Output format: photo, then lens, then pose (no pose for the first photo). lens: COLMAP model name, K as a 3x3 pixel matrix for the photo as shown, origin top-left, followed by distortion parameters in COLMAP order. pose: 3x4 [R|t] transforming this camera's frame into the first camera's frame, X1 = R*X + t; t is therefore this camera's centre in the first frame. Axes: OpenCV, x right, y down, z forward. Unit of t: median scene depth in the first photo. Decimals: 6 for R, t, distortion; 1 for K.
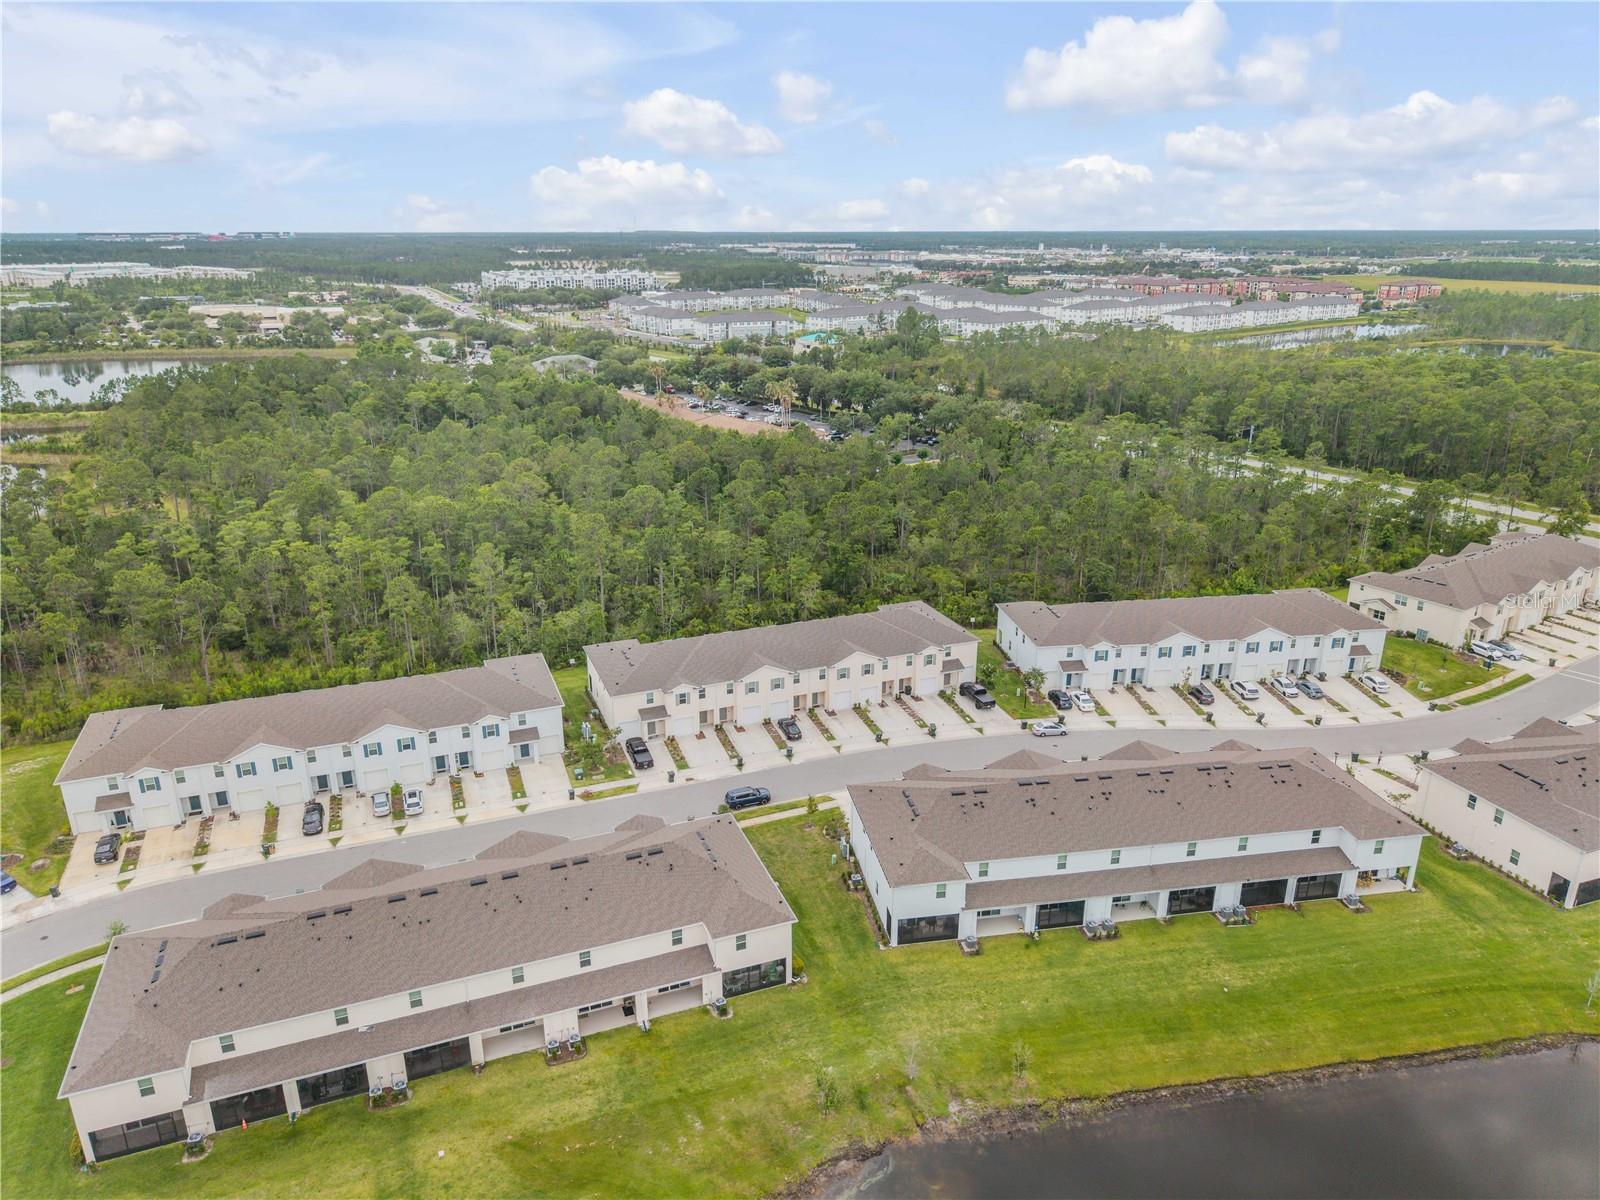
lens RADIAL K [[1060.4, 0, 808.6], [0, 1060.4, 595.9], [0, 0, 1]] dist [0.040677, -0.039991]
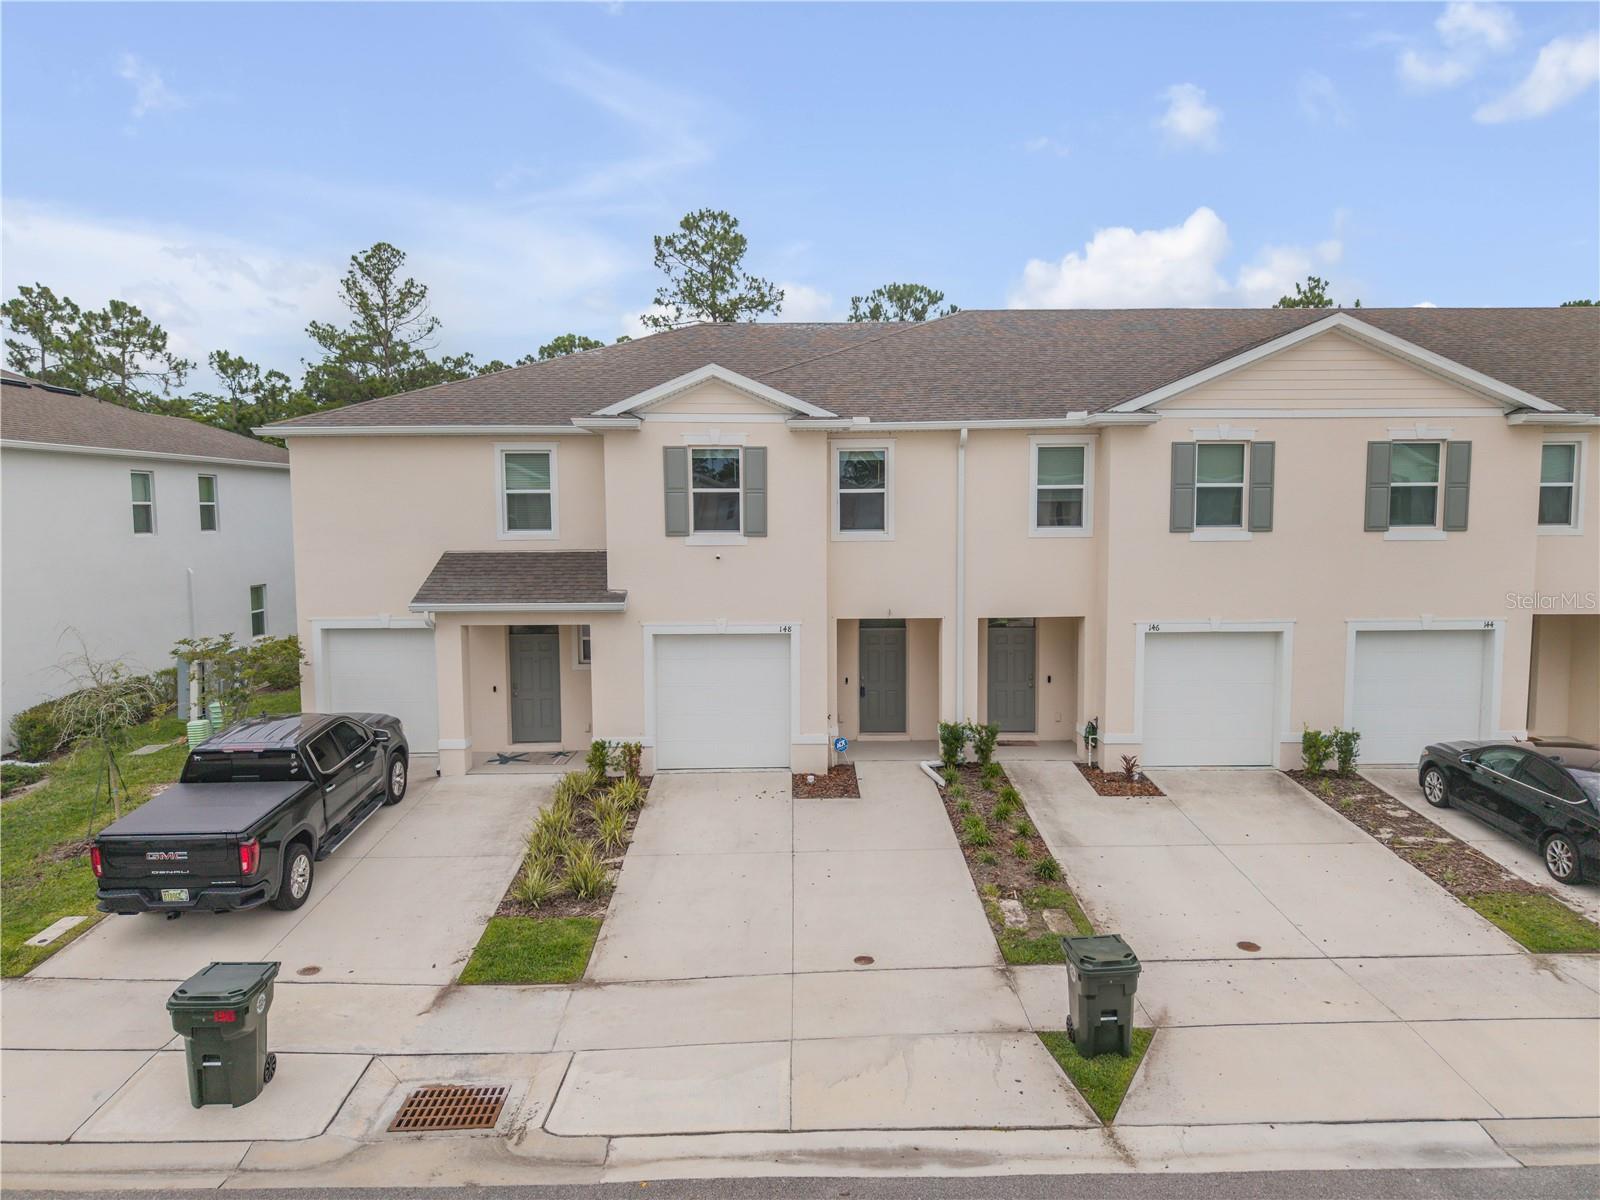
lens RADIAL K [[1076.3, 0, 799.8], [0, 1076.3, 604.7], [0, 0, 1]] dist [0.003124, -0.001167]
pose [[0.931458, 0.024811, -0.363002, -0.051594], [-0.110769, 0.969652, -0.217955, 0.134018], [0.346578, 0.243225, 0.905939, 0.824101]]
